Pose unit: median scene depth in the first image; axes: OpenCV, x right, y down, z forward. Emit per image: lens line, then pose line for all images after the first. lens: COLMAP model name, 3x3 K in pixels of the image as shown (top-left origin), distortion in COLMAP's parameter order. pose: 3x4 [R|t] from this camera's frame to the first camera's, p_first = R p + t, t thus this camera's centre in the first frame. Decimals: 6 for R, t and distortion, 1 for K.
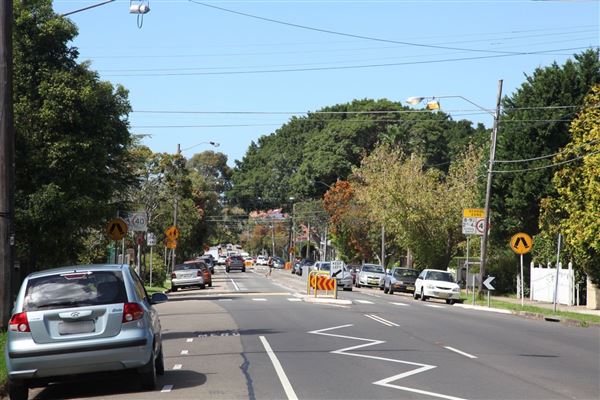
lens RADIAL K [[1978.9, 0, 303.0], [0, 1978.9, 199.4], [0, 0, 1]] dist [1.113473, 0.000000]
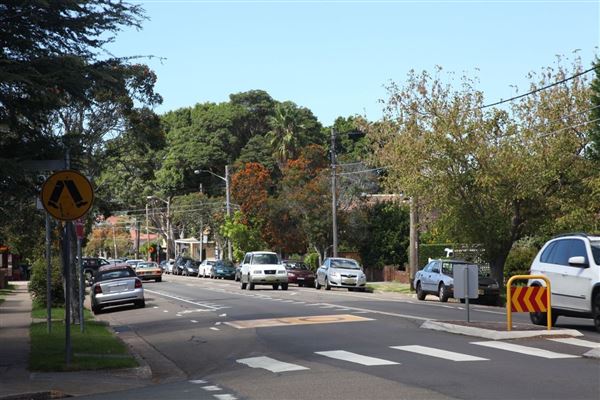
lens RADIAL K [[1469.4, 0, 300.2], [0, 1469.4, 197.3], [0, 0, 1]] dist [0.534660, 0.000000]
pose [[0.989779, -0.040732, 0.136672, -0.039924], [0.041954, 0.999101, -0.006071, 0.008777], [-0.136302, 0.011743, 0.990598, 0.315957]]
